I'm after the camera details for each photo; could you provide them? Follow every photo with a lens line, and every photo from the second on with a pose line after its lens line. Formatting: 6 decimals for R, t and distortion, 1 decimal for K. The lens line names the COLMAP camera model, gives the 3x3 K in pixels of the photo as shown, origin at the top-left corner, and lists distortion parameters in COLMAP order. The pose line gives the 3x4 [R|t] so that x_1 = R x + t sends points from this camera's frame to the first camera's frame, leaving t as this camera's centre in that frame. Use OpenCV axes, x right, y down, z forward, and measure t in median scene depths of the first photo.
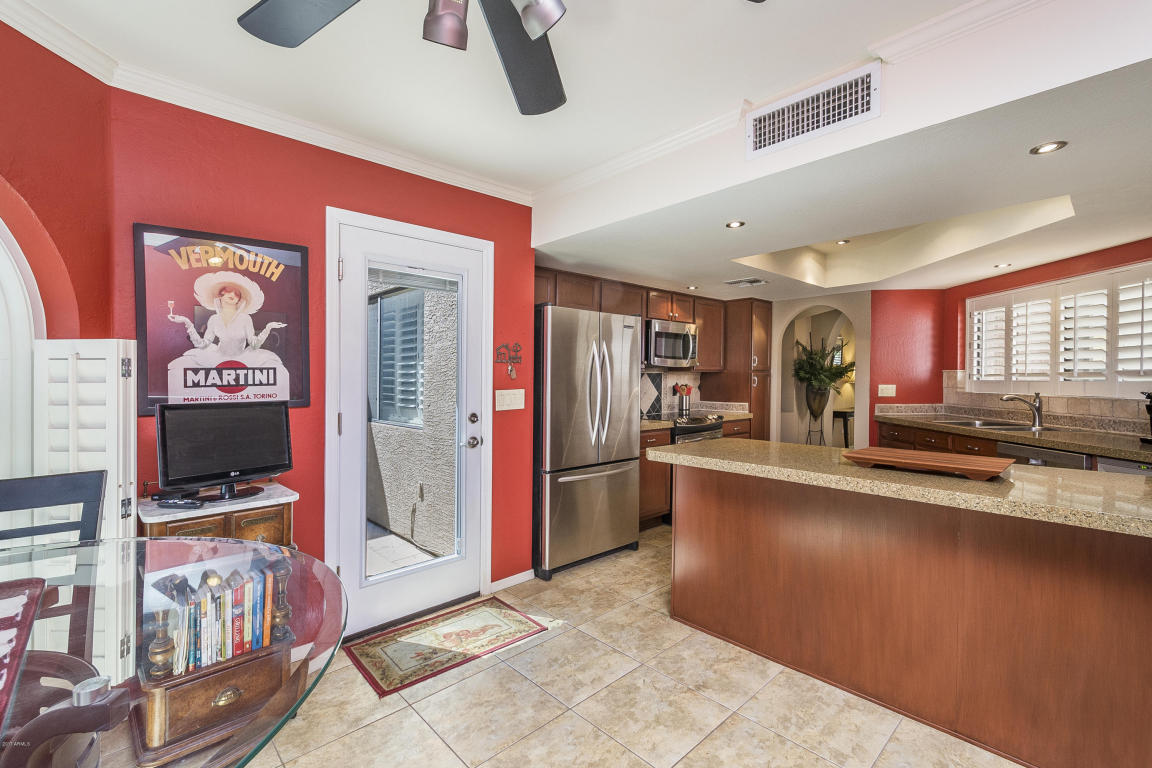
lens RADIAL K [[500.6, 0, 576.0], [0, 500.6, 384.0], [0, 0, 1]] dist [0.000848, 0.000445]
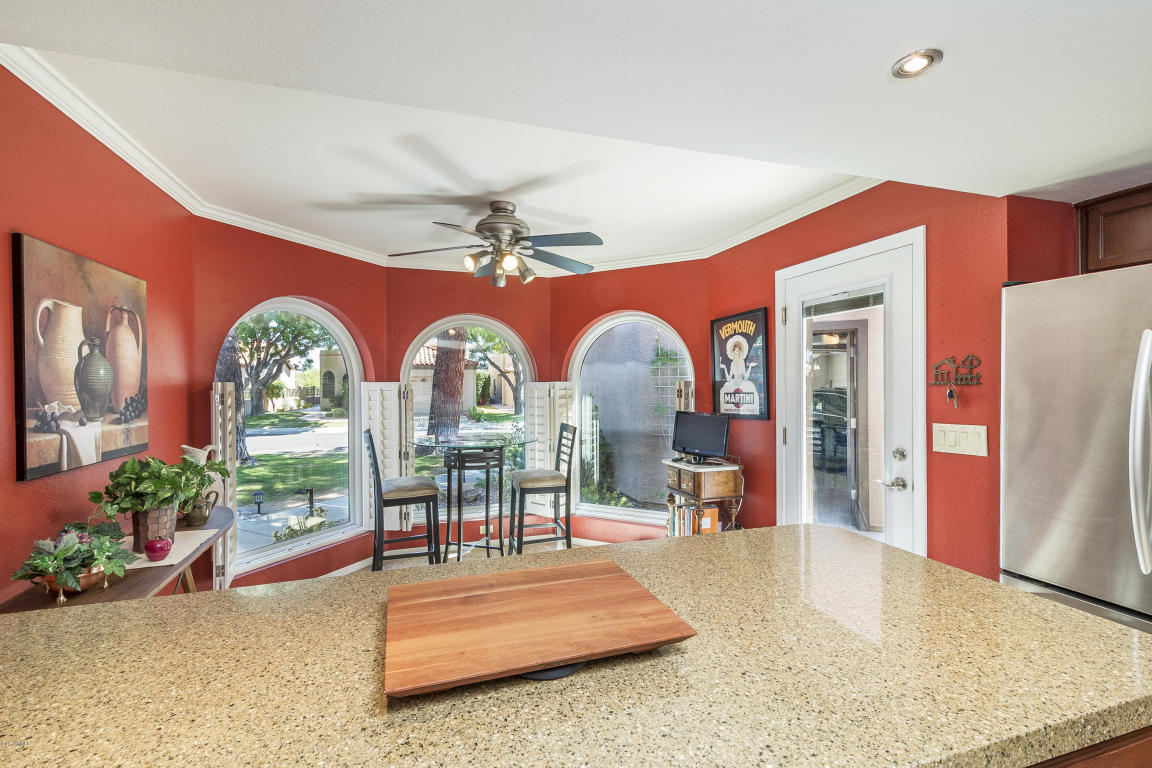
lens RADIAL K [[500.6, 0, 576.0], [0, 500.6, 384.0], [0, 0, 1]] dist [0.000848, 0.000445]
pose [[-0.416736, 0.004749, -0.909015, 1.029071], [-0.001192, 0.999983, 0.005771, -0.068534], [0.909027, 0.003488, -0.416723, 1.180673]]
